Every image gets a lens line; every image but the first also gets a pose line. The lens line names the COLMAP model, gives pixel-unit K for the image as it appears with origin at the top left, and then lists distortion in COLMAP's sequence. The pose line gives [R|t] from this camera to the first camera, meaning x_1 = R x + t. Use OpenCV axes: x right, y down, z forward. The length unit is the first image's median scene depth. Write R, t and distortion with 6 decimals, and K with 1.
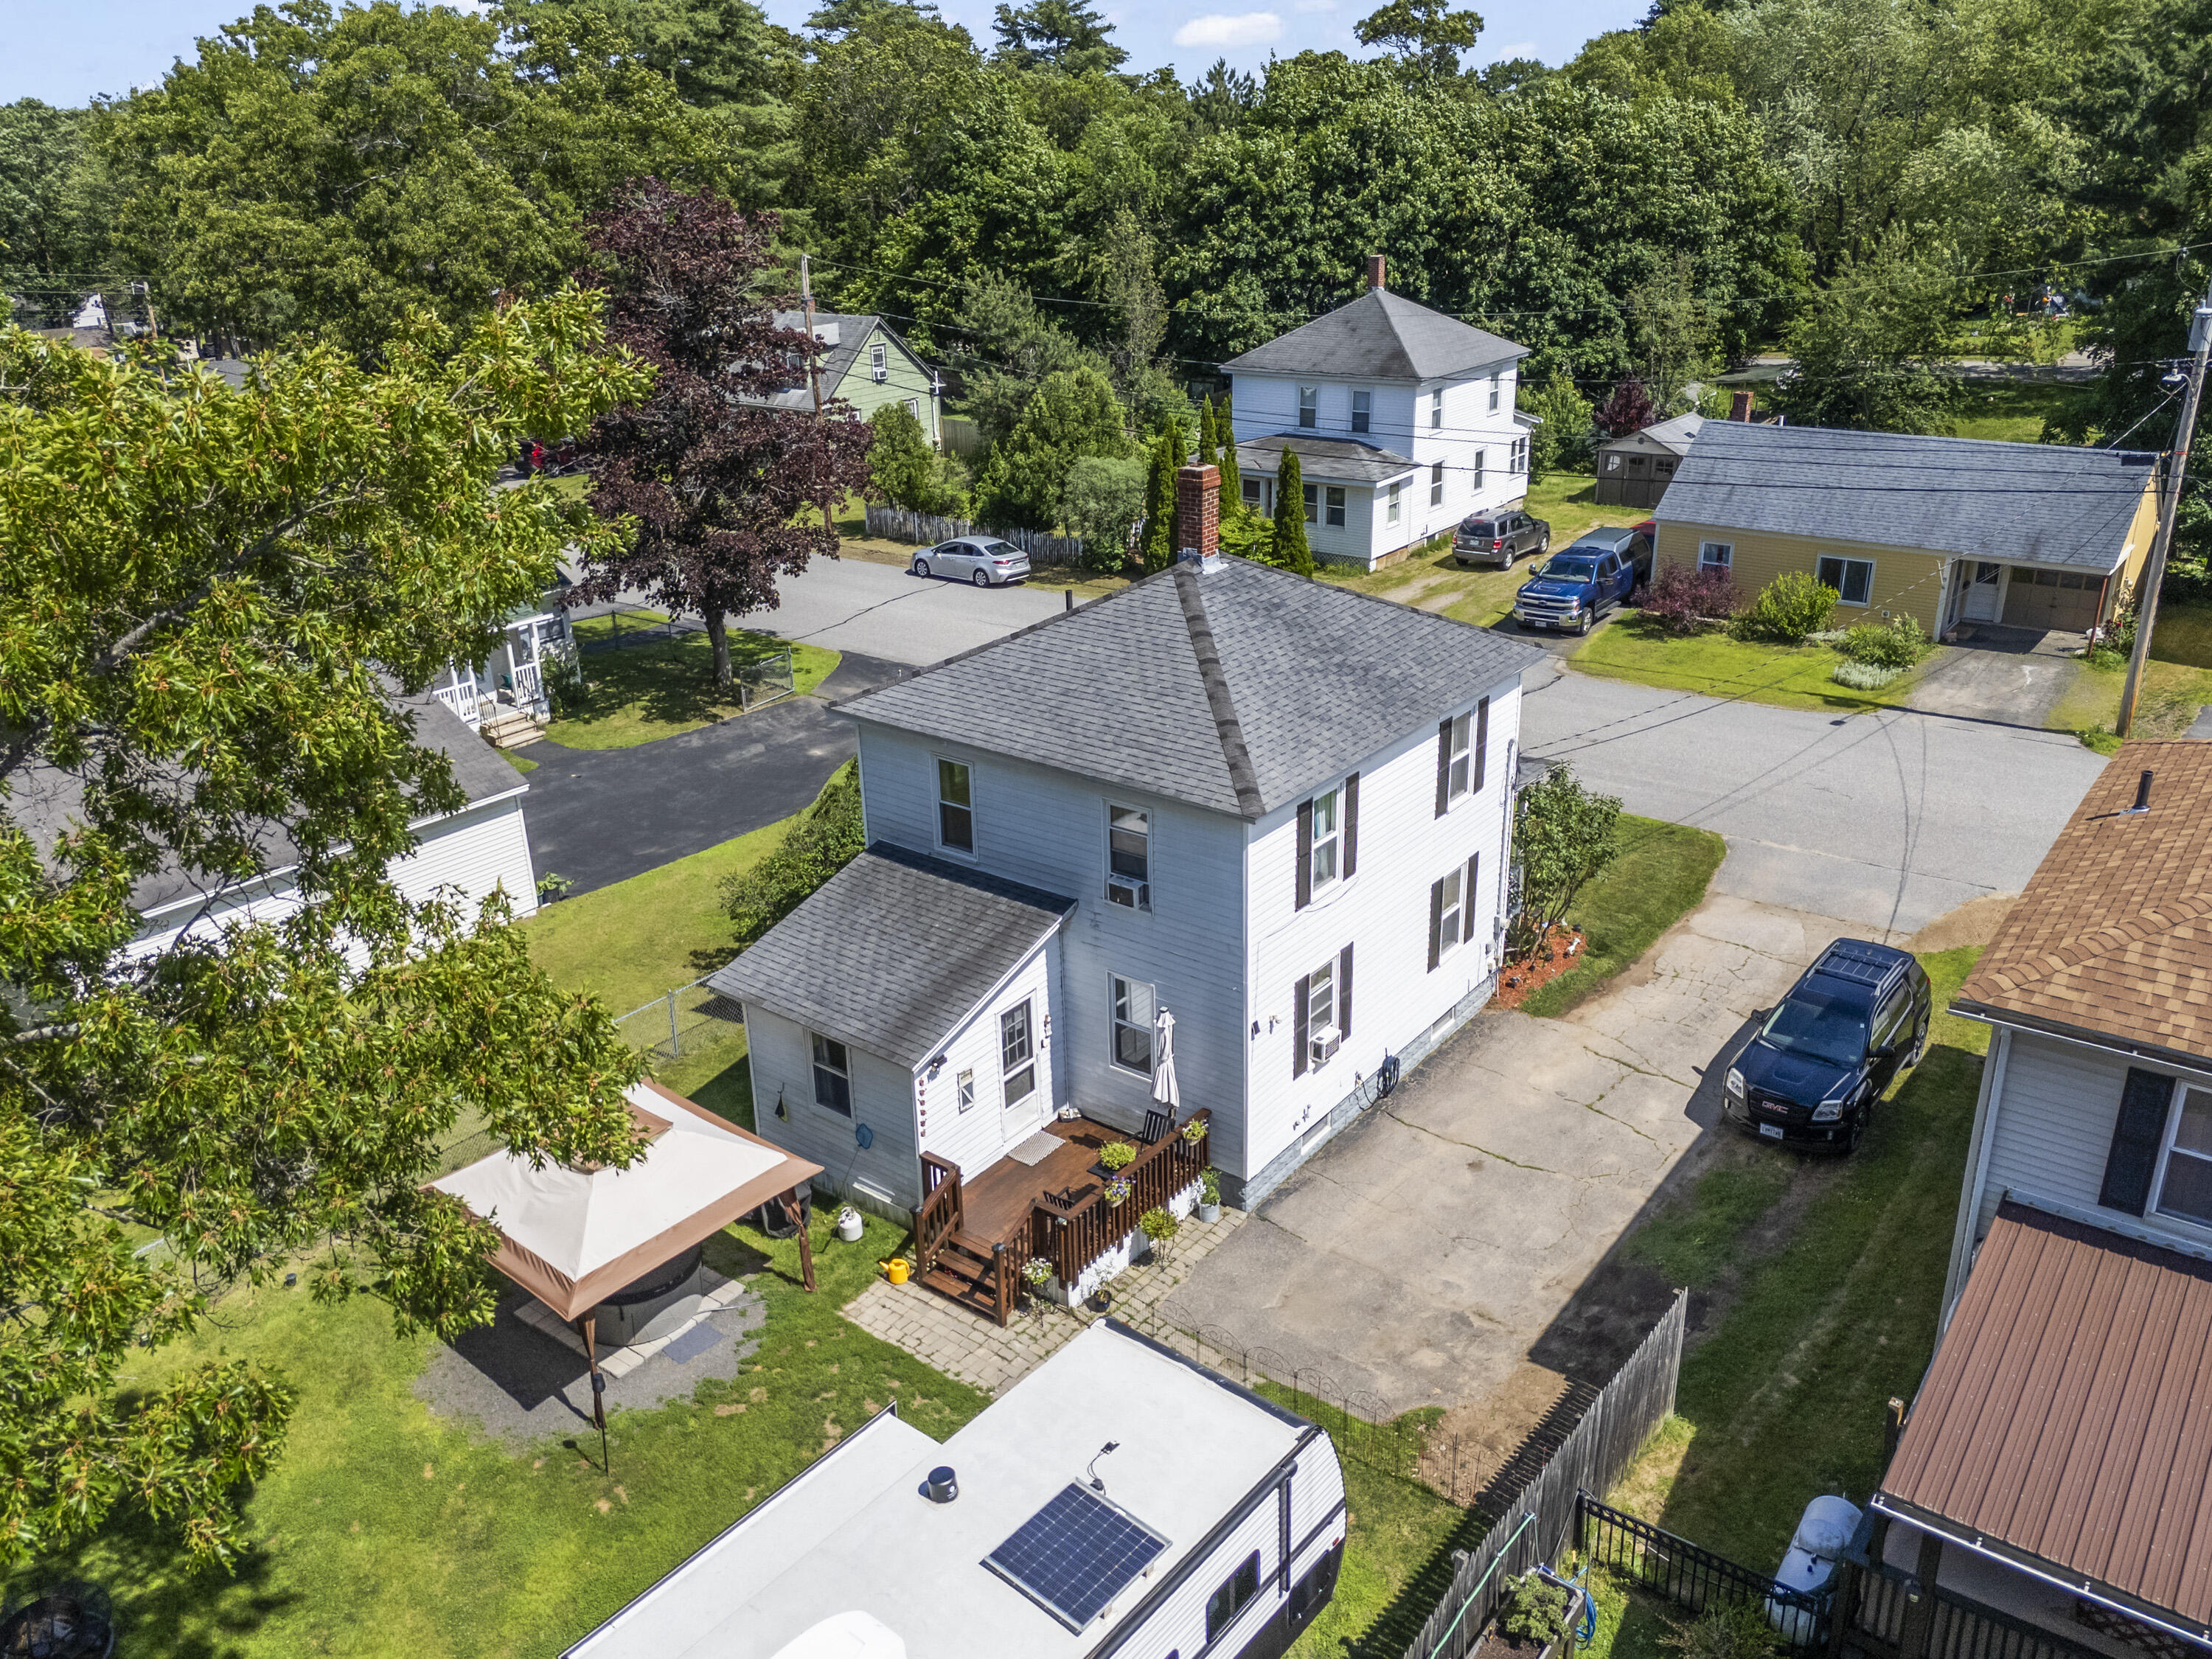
lens RADIAL K [[1697.9, 0, 1106.0], [0, 1697.9, 829.5], [0, 0, 1]] dist [0.066391, -0.069834]
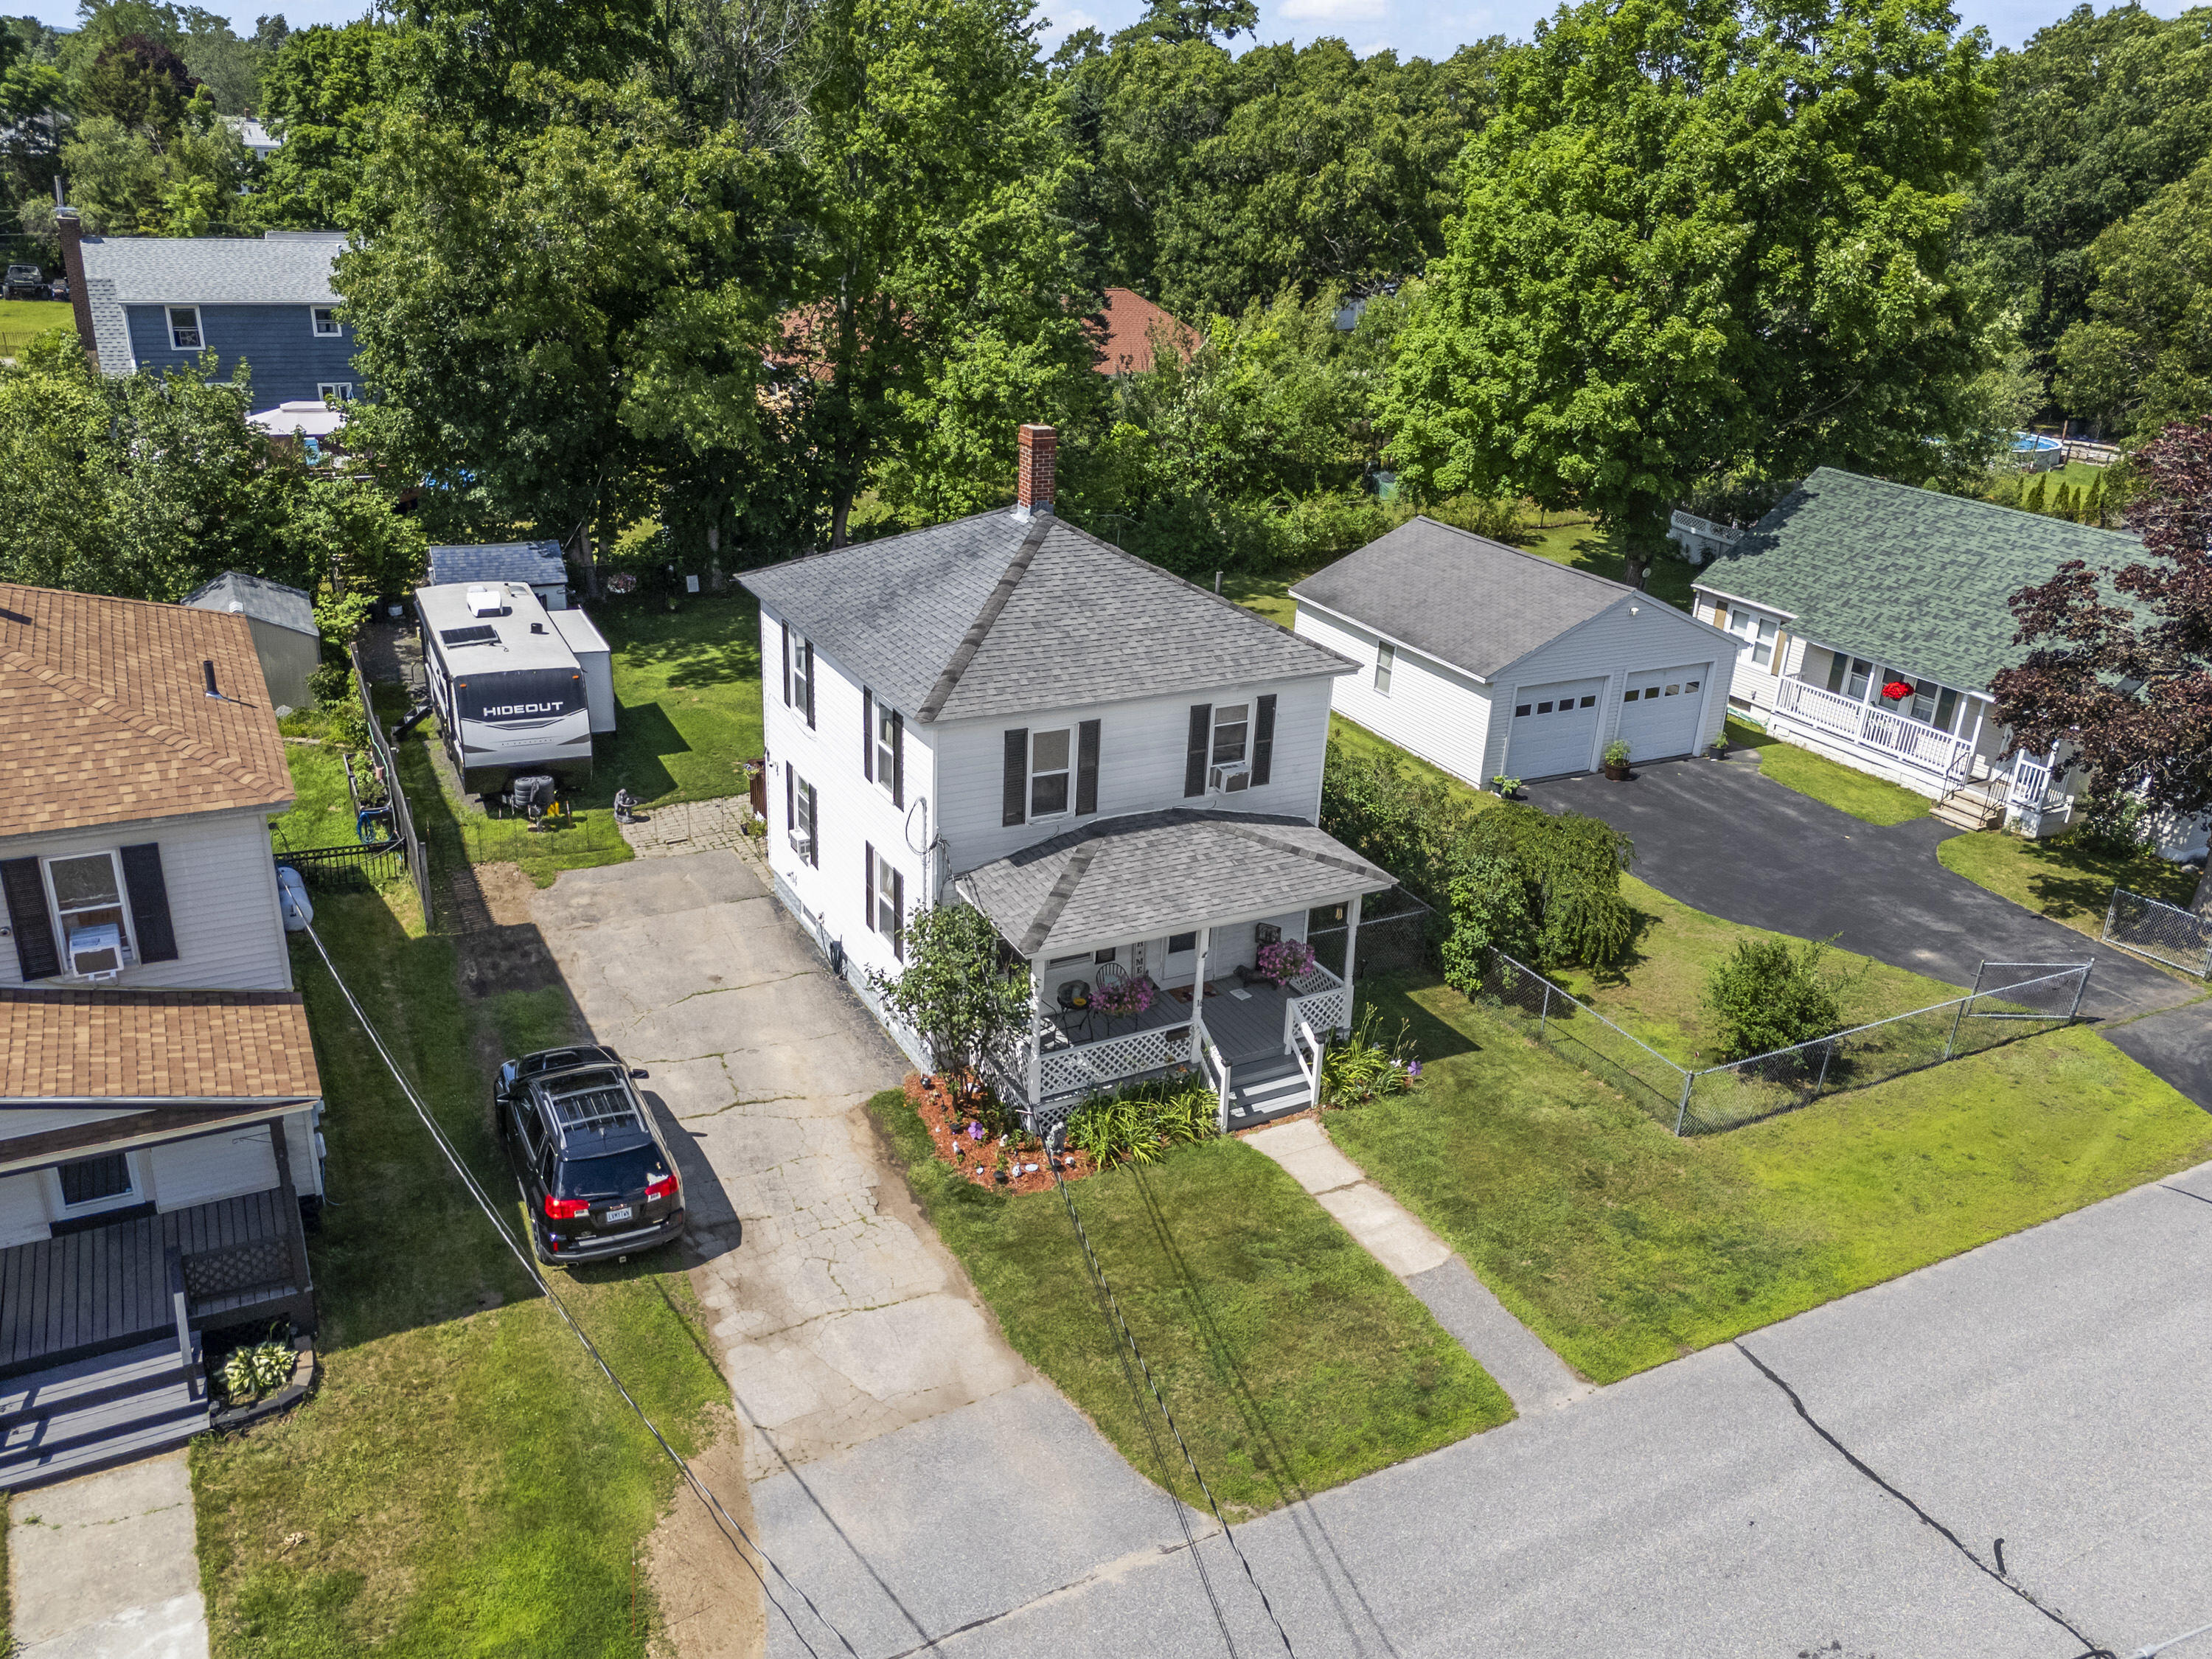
lens RADIAL K [[1697.9, 0, 1106.0], [0, 1697.9, 829.5], [0, 0, 1]] dist [0.066391, -0.069834]
pose [[-0.408107, 0.362703, -0.837792, 1.054294], [-0.377399, 0.768581, 0.516579, -0.594607], [0.831275, 0.527001, -0.176779, 1.368579]]
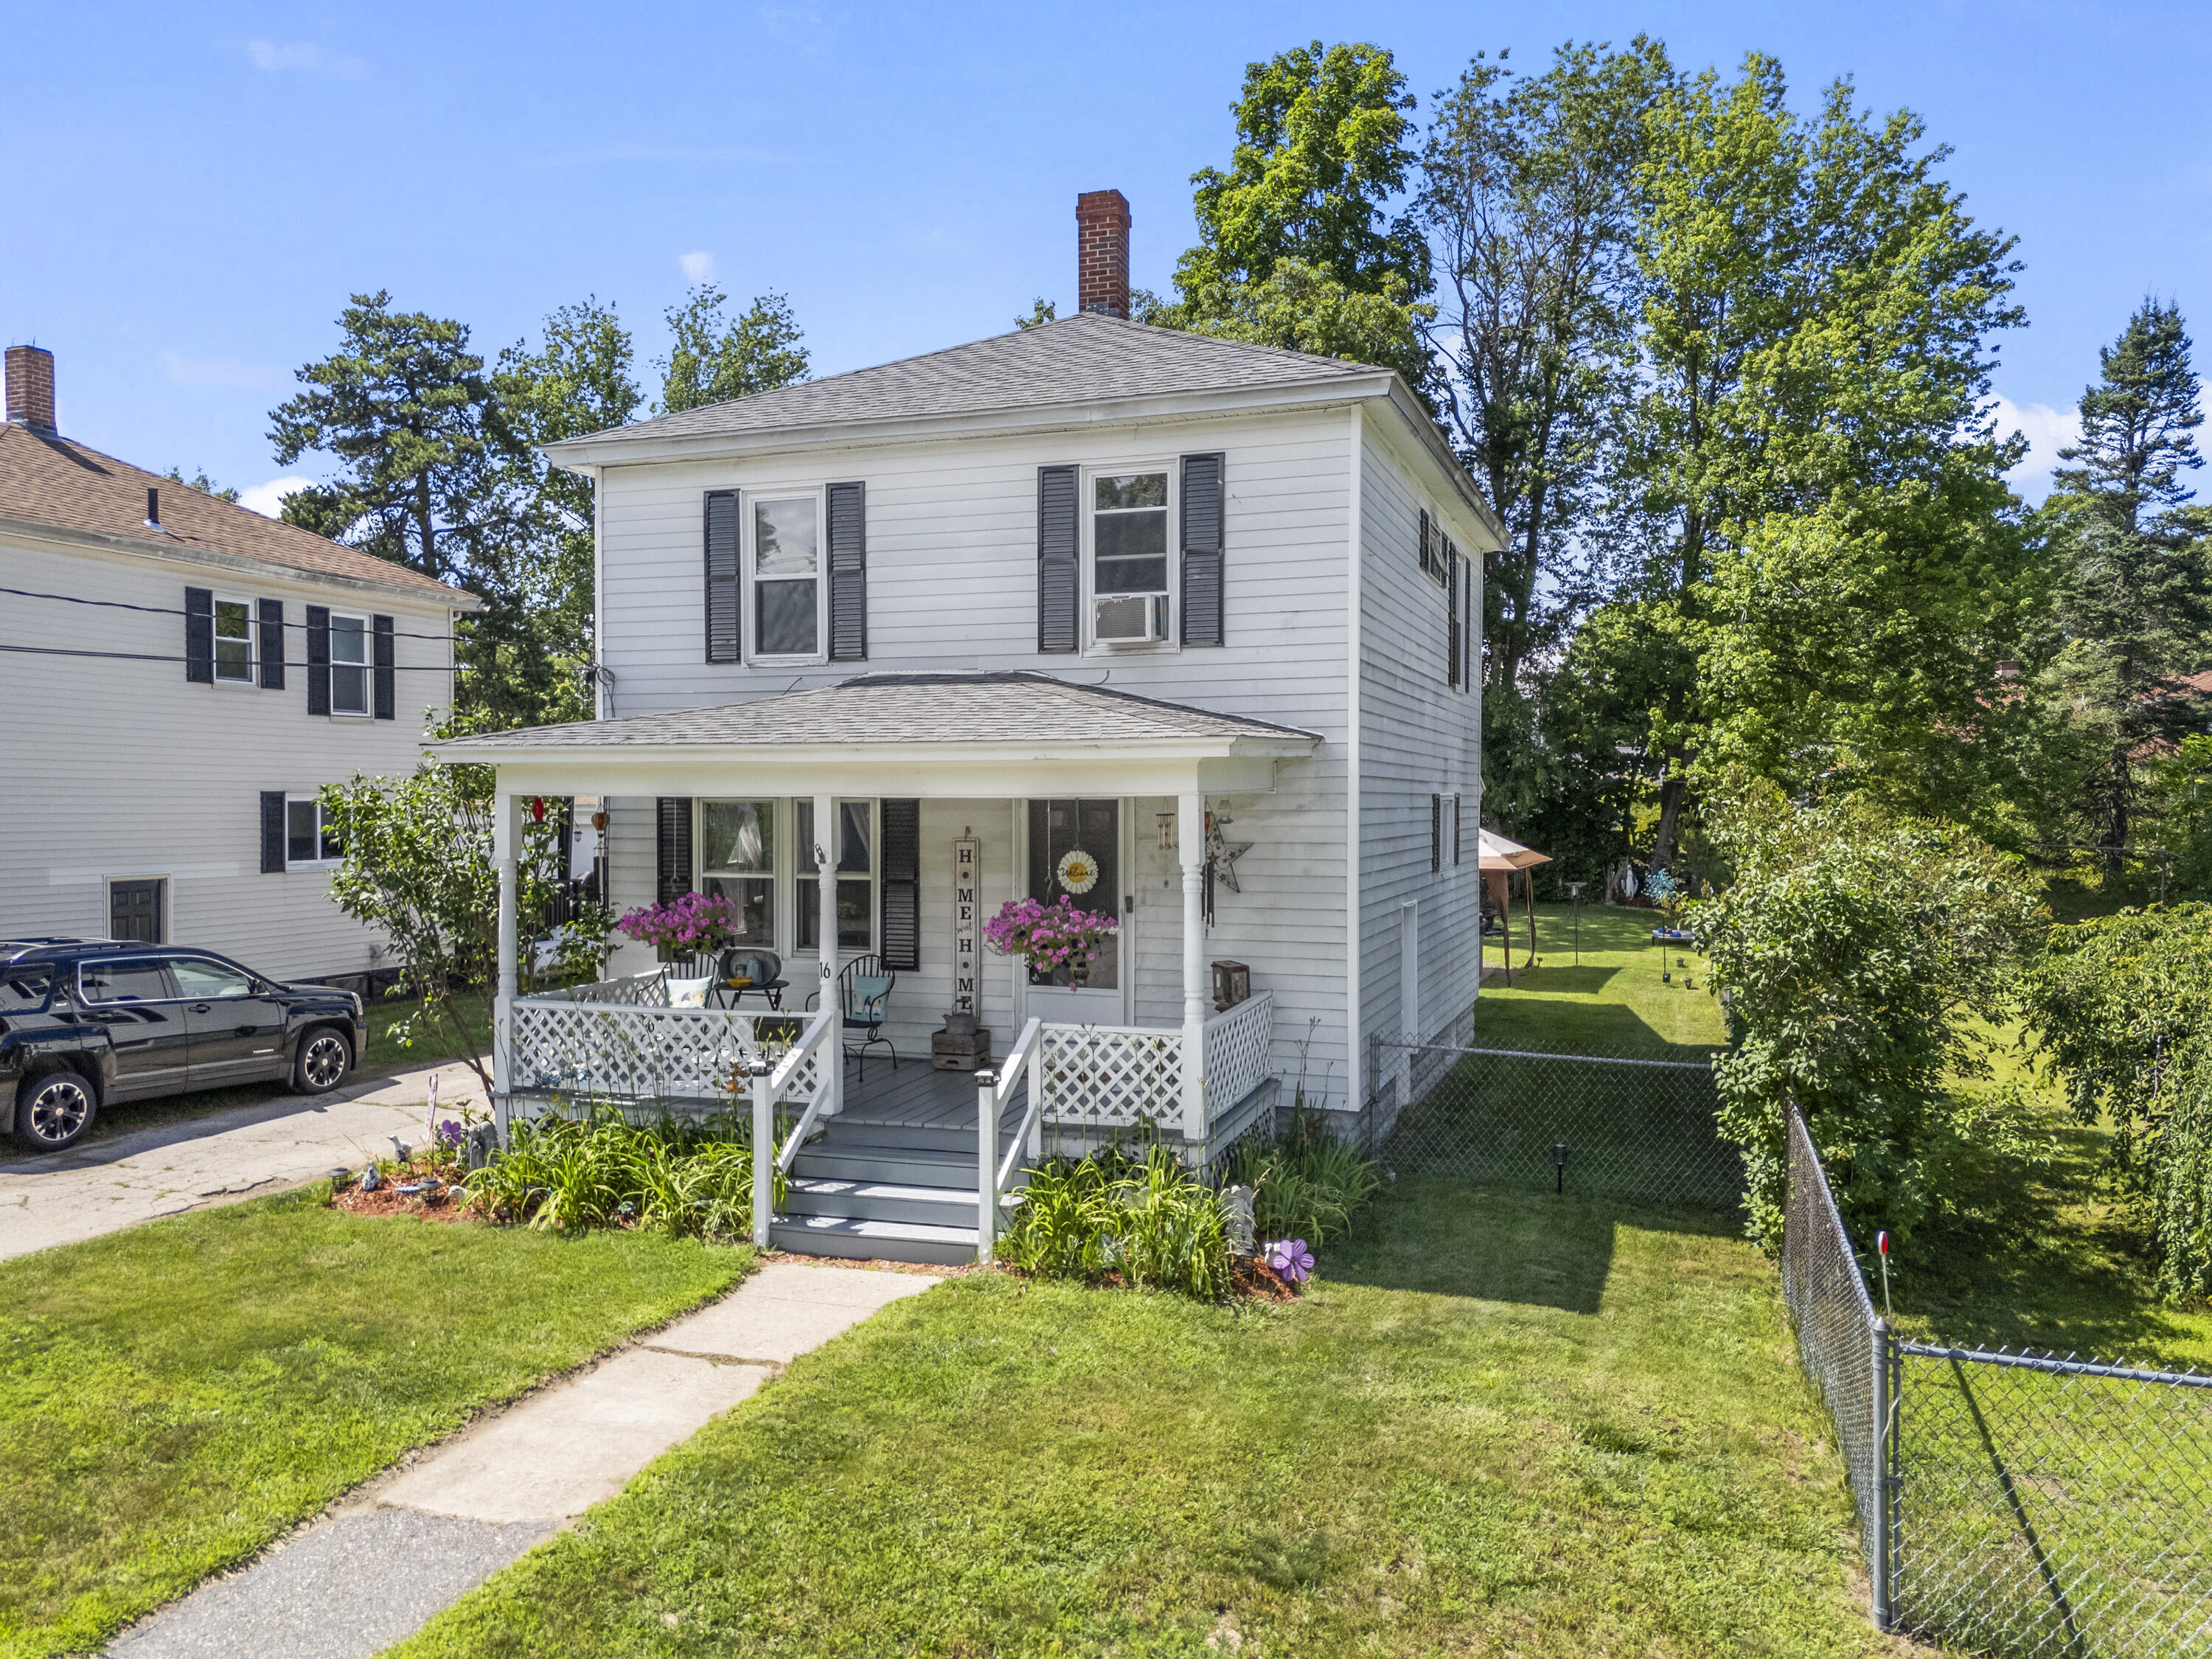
lens RADIAL K [[1641.9, 0, 1097.0], [0, 1641.9, 817.8], [0, 0, 1]] dist [0.060206, -0.068499]
pose [[-0.949807, 0.034171, -0.310964, 0.281524], [-0.091274, 0.920498, 0.379938, -0.232954], [0.299224, 0.389251, -0.871177, 1.708460]]
